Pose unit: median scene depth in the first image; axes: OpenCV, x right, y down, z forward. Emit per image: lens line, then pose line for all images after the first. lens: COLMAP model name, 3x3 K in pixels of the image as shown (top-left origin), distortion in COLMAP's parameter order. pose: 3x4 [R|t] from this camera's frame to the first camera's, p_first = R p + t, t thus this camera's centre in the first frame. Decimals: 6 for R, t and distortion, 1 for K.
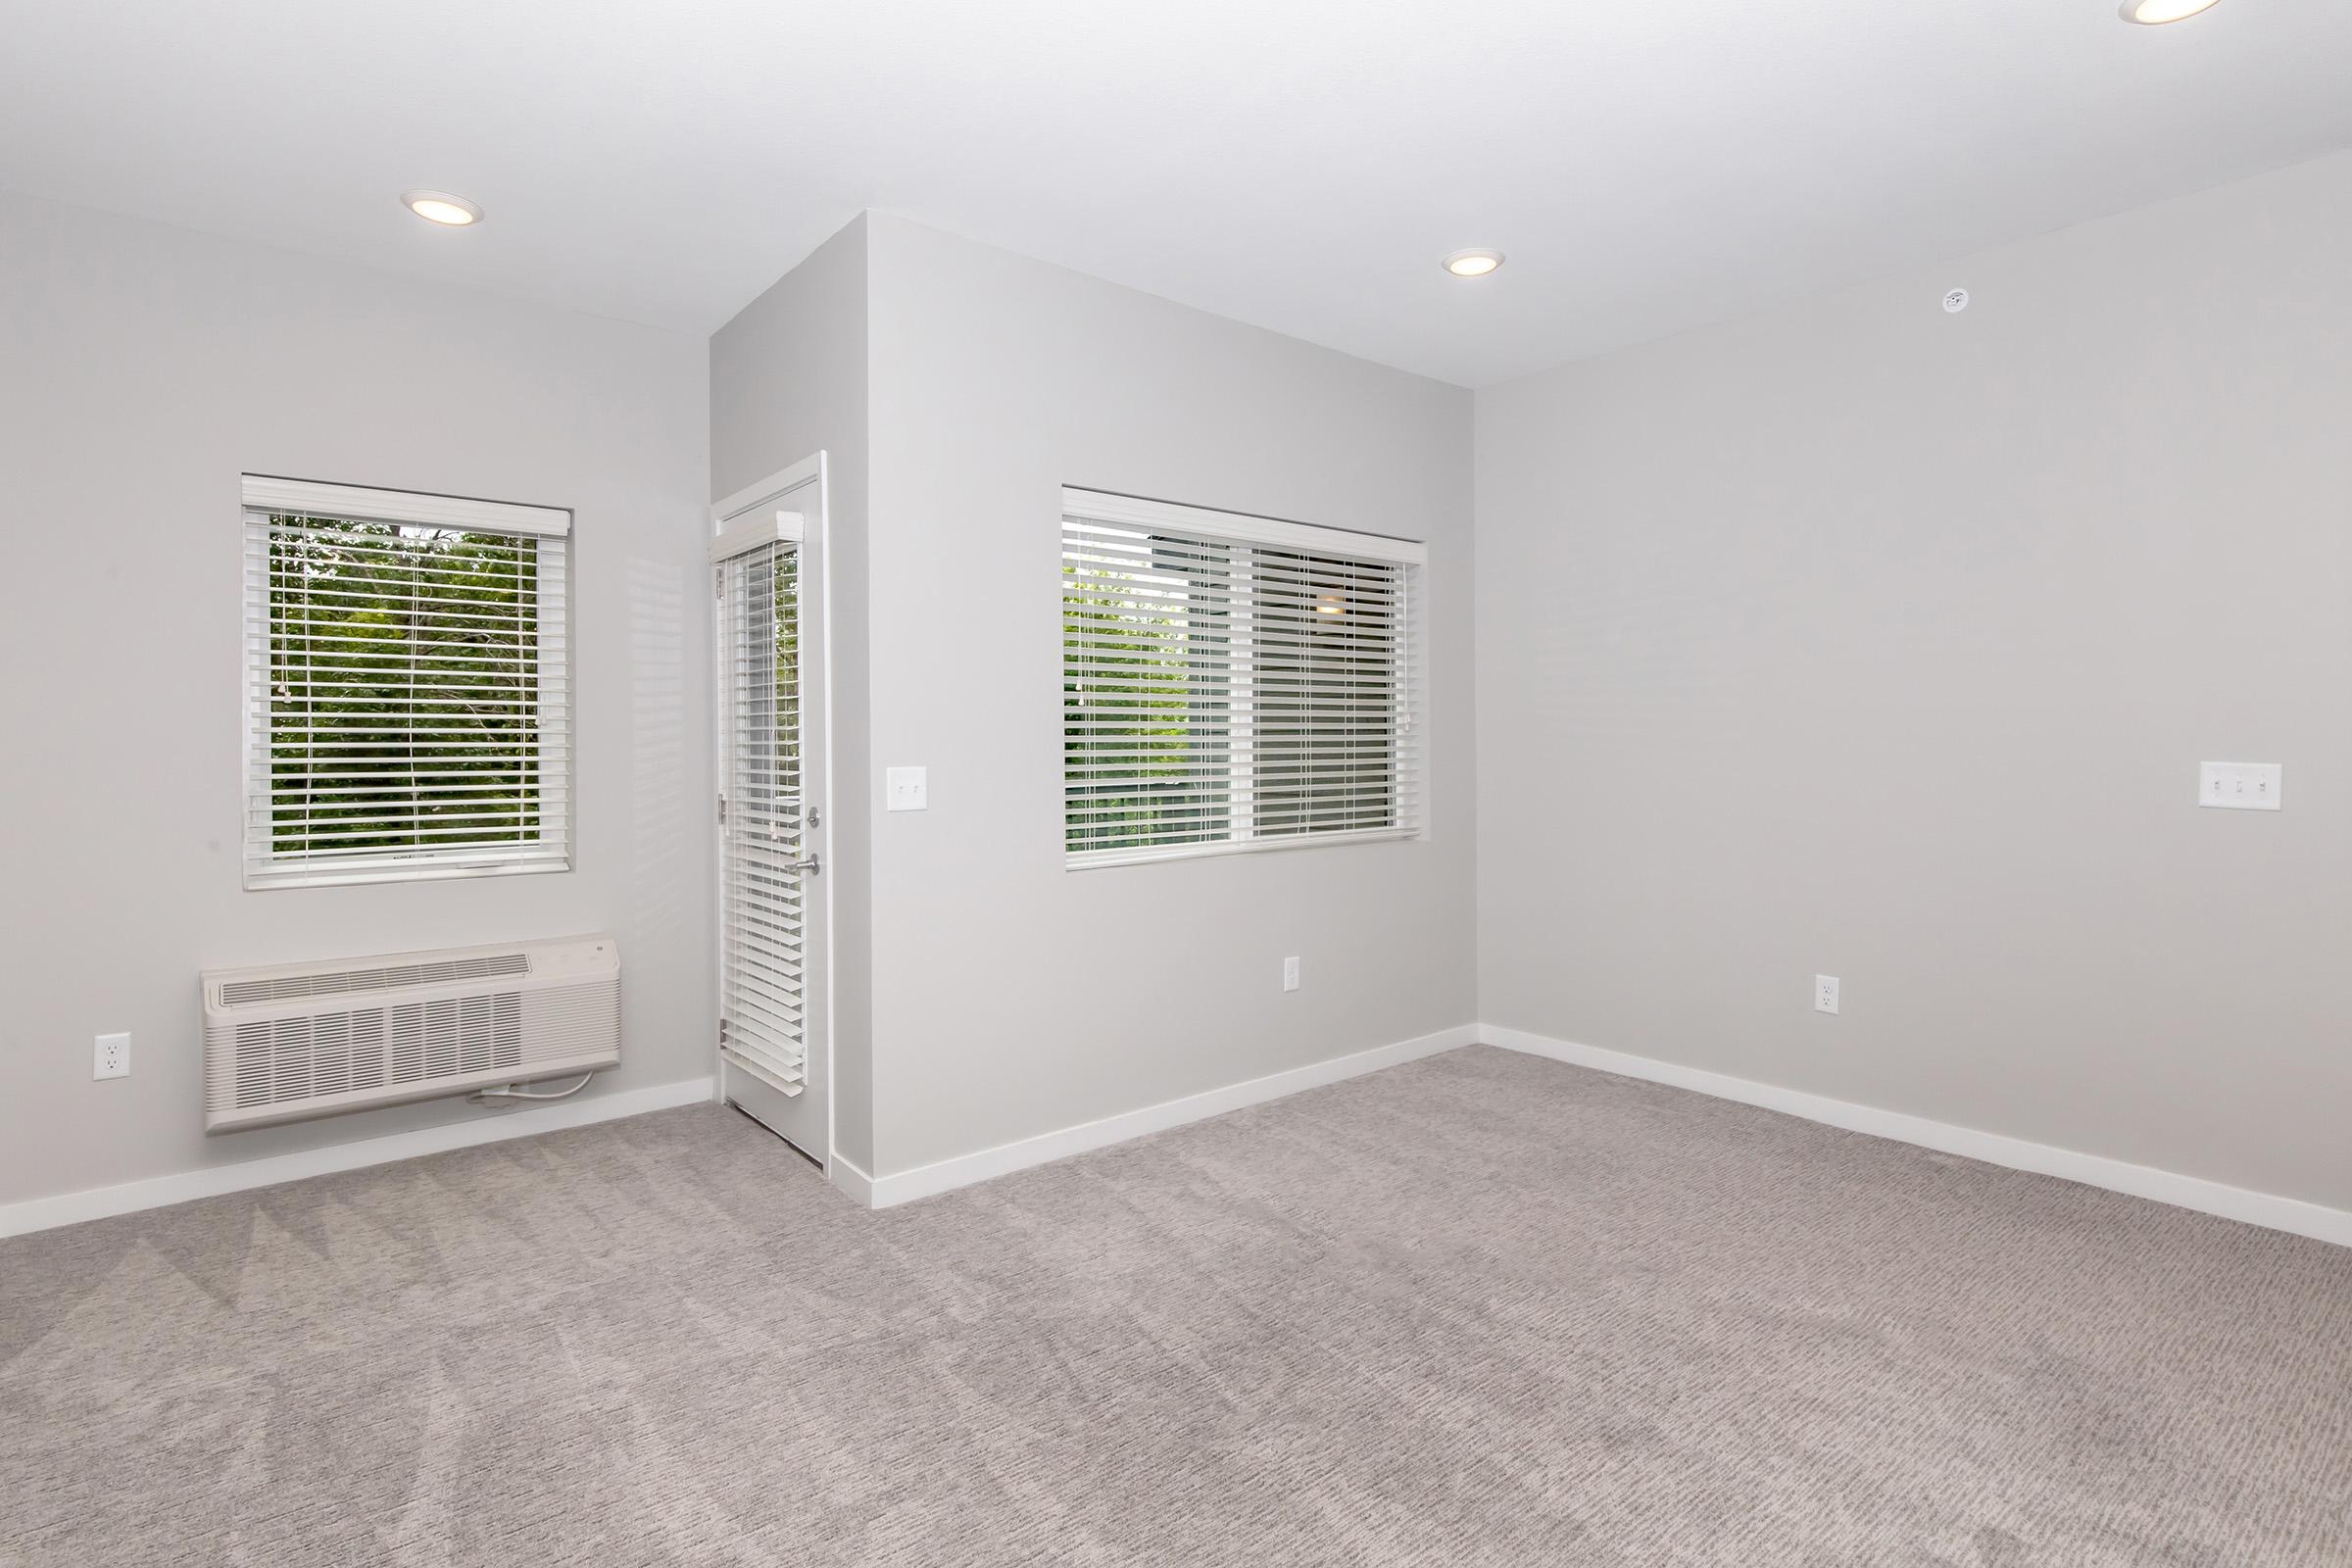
lens RADIAL K [[1176.3, 0, 1170.0], [0, 1176.3, 784.0], [0, 0, 1]] dist [-0.001592, 0.000686]
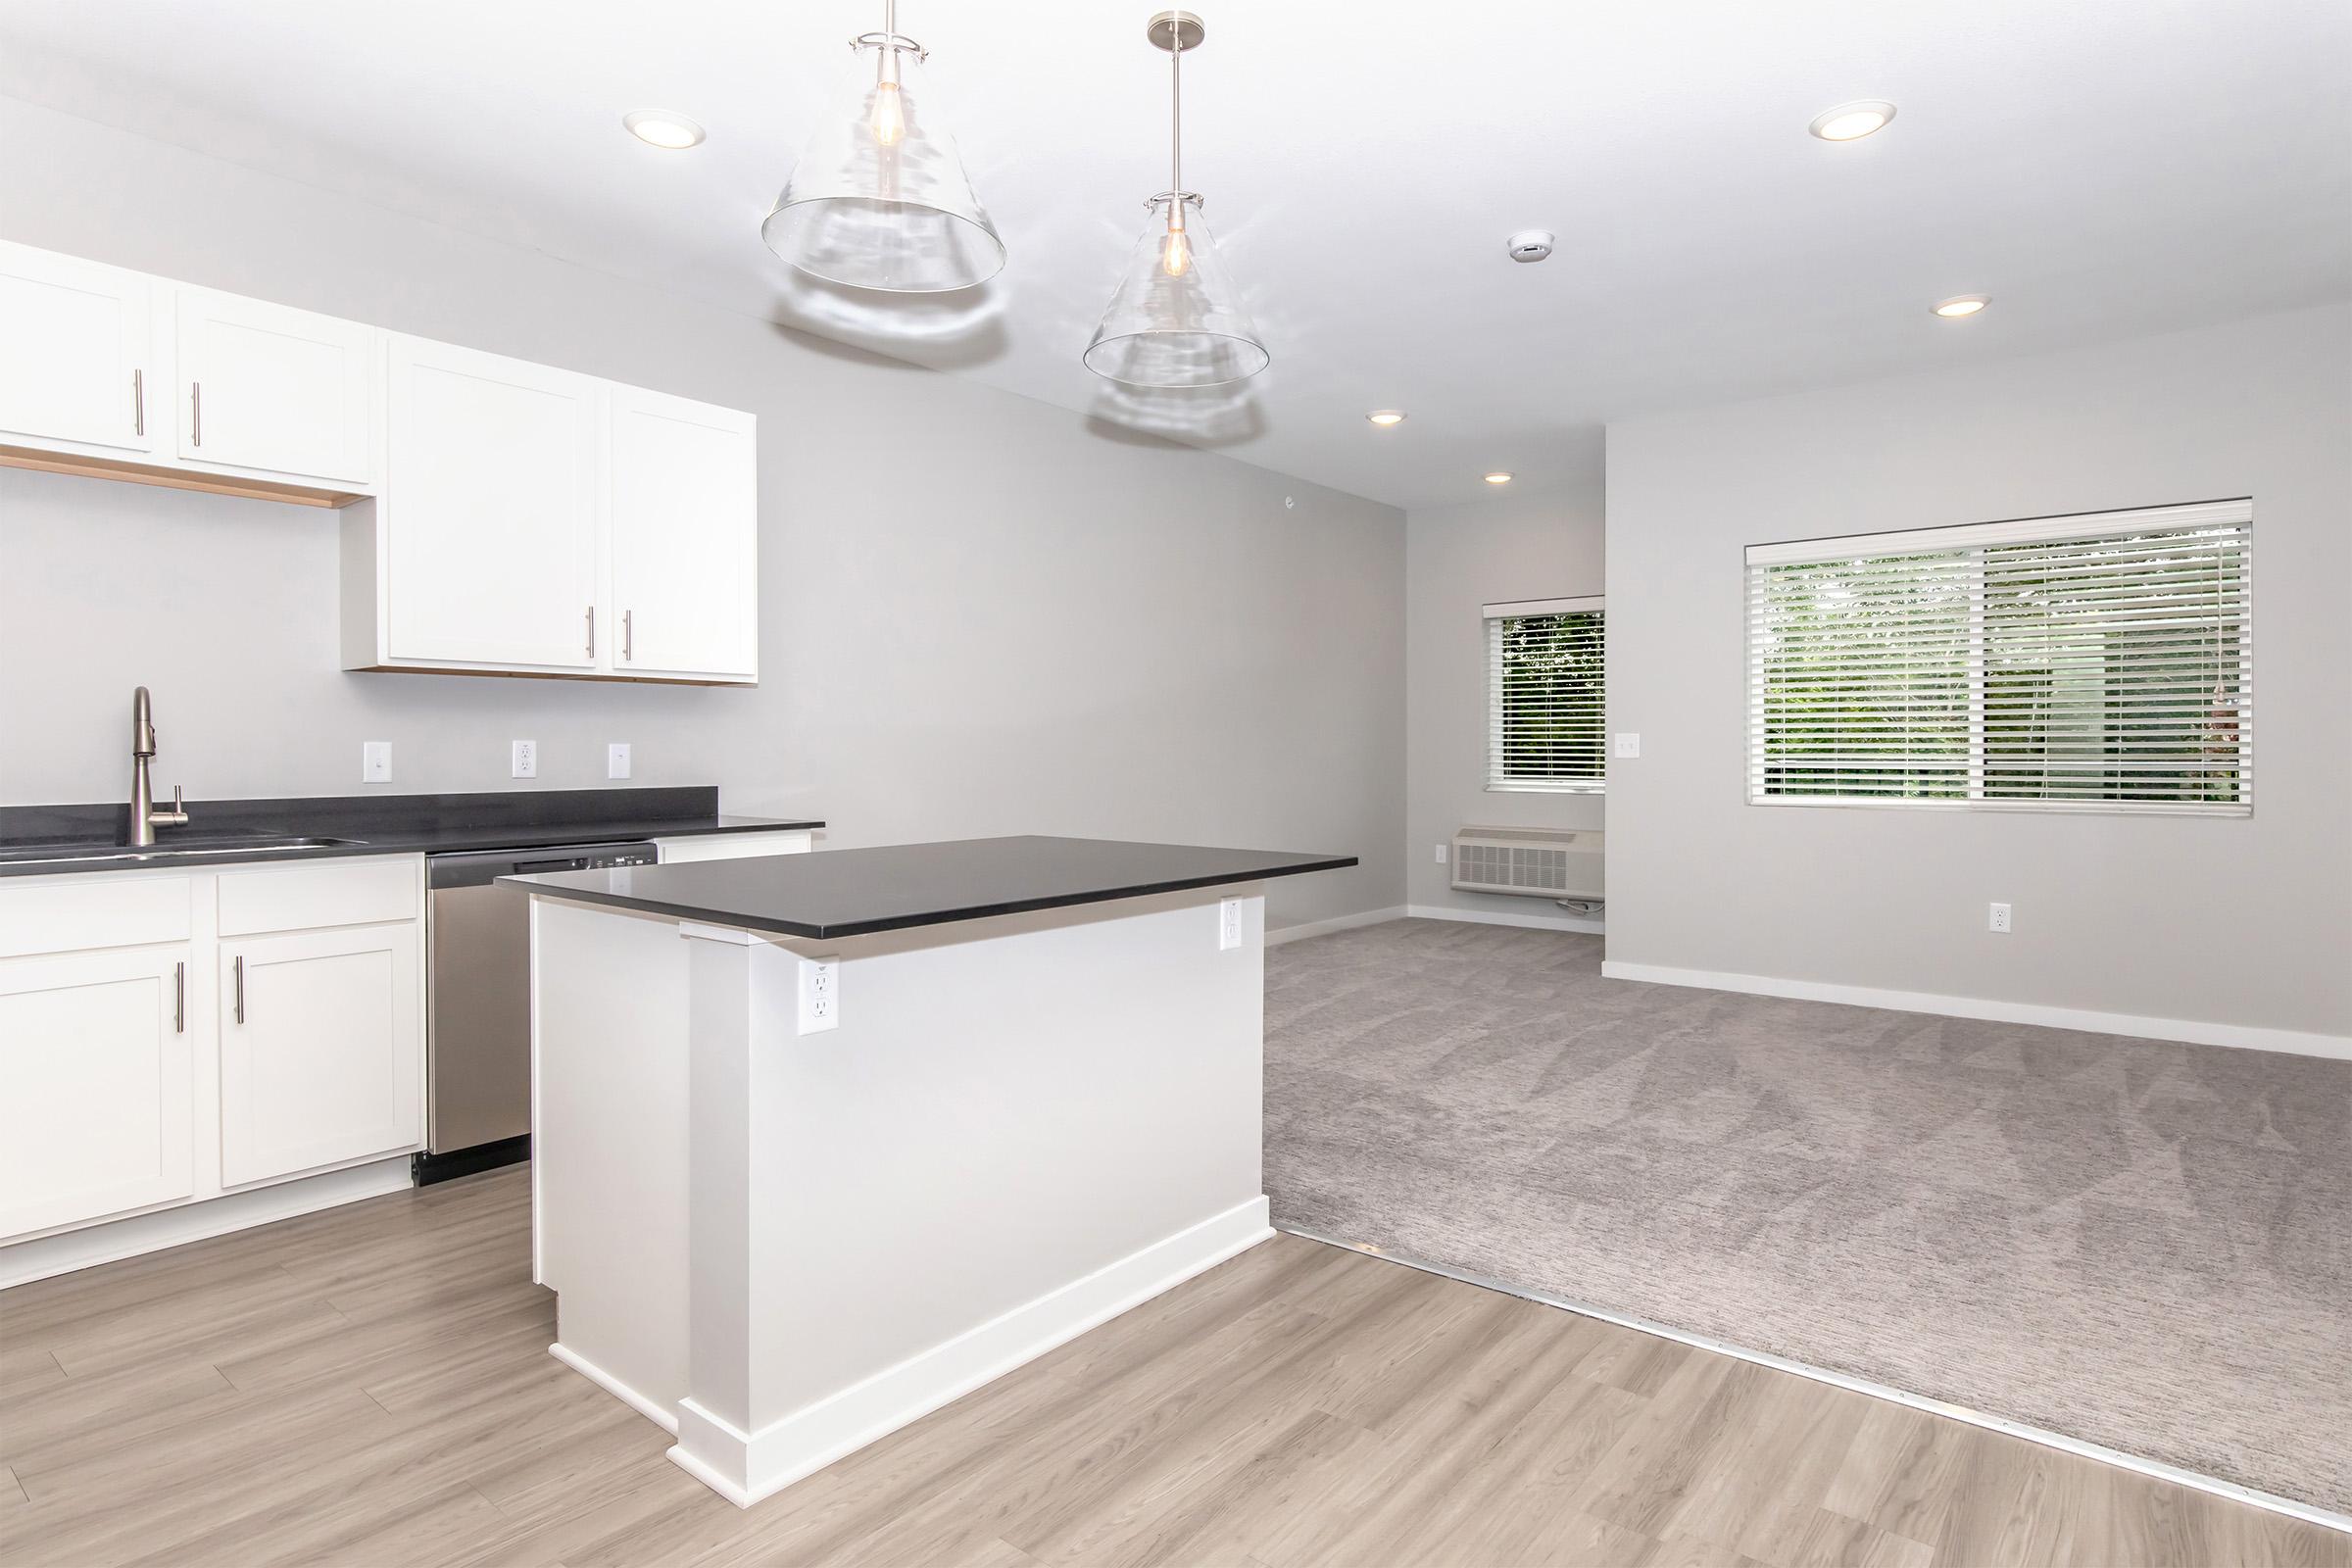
lens RADIAL K [[1280.8, 0, 1166.6], [0, 1280.8, 770.7], [0, 0, 1]] dist [-0.001014, -0.001394]
pose [[0.173625, 0.030421, -0.984342, 1.332972], [-0.020159, 0.999423, 0.027332, 0.000827], [0.984605, 0.015098, 0.174139, -0.009483]]
